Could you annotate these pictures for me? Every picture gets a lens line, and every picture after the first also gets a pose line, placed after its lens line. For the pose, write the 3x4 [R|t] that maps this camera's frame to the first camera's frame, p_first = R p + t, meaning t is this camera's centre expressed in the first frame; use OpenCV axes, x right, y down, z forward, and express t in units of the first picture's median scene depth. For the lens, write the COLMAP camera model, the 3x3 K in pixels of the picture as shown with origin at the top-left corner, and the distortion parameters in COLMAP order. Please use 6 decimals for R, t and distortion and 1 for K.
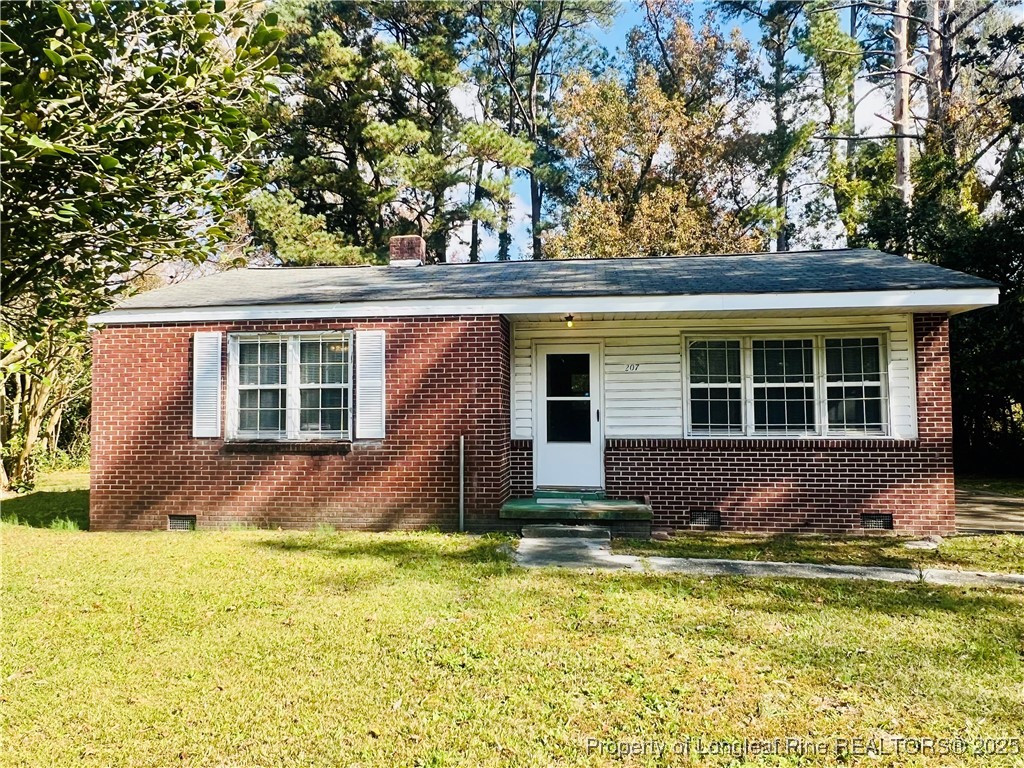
lens RADIAL K [[694.7, 0, 509.0], [0, 694.7, 385.2], [0, 0, 1]] dist [-0.003144, -0.003261]
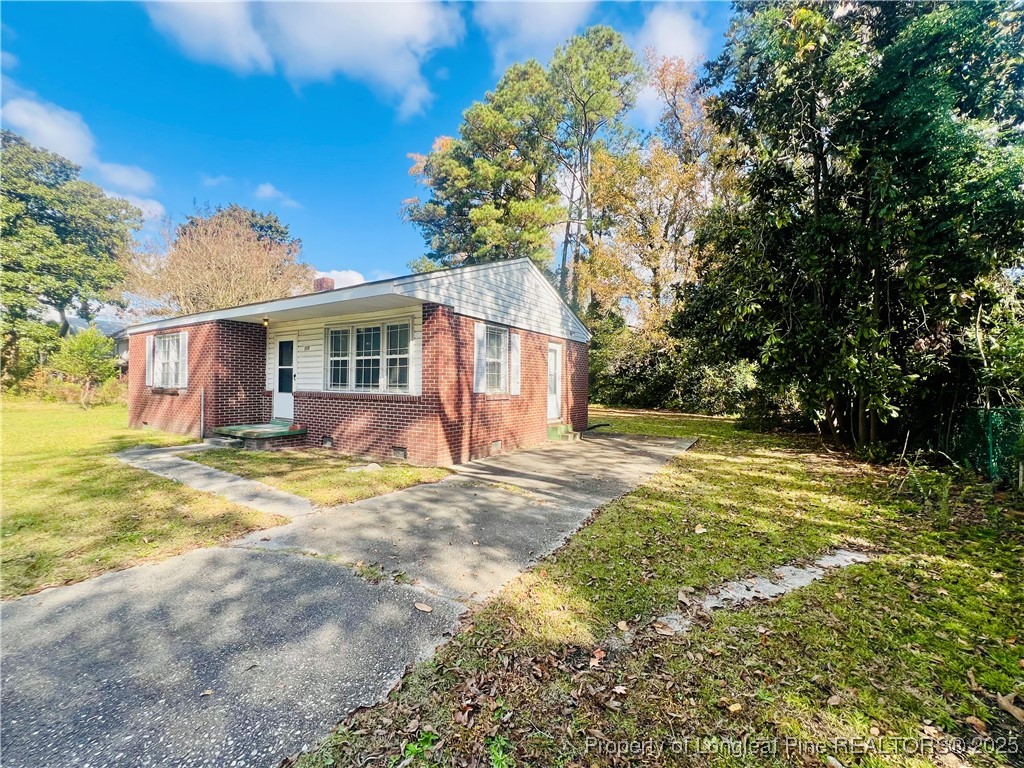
lens RADIAL K [[413.0, 0, 511.3], [0, 413.0, 377.8], [0, 0, 1]] dist [-0.000616, -0.000158]
pose [[0.910059, 0.007990, -0.414403, 1.066923], [0.006830, 0.999389, 0.034267, 0.015225], [0.414423, -0.034015, 0.909448, 0.319993]]
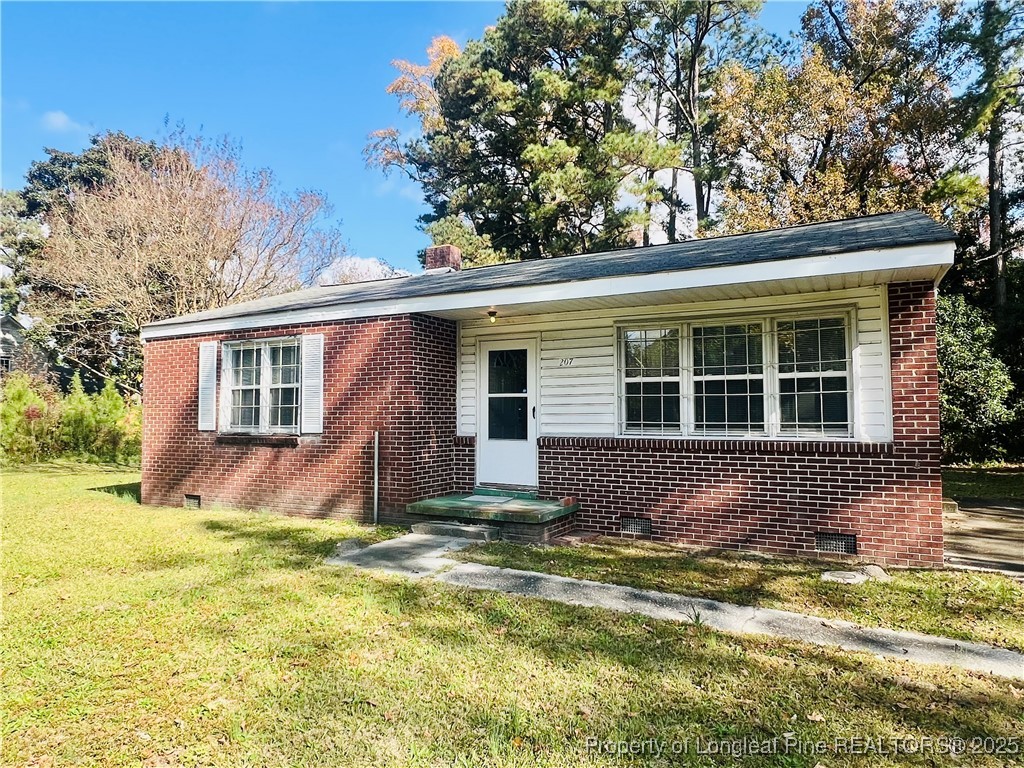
lens RADIAL K [[634.3, 0, 512.7], [0, 634.3, 383.1], [0, 0, 1]] dist [-0.000323, -0.000421]
pose [[0.937092, -0.015167, -0.348754, 0.427568], [0.014474, 0.999885, -0.004593, 0.006864], [0.348783, -0.000744, 0.937203, 0.167649]]
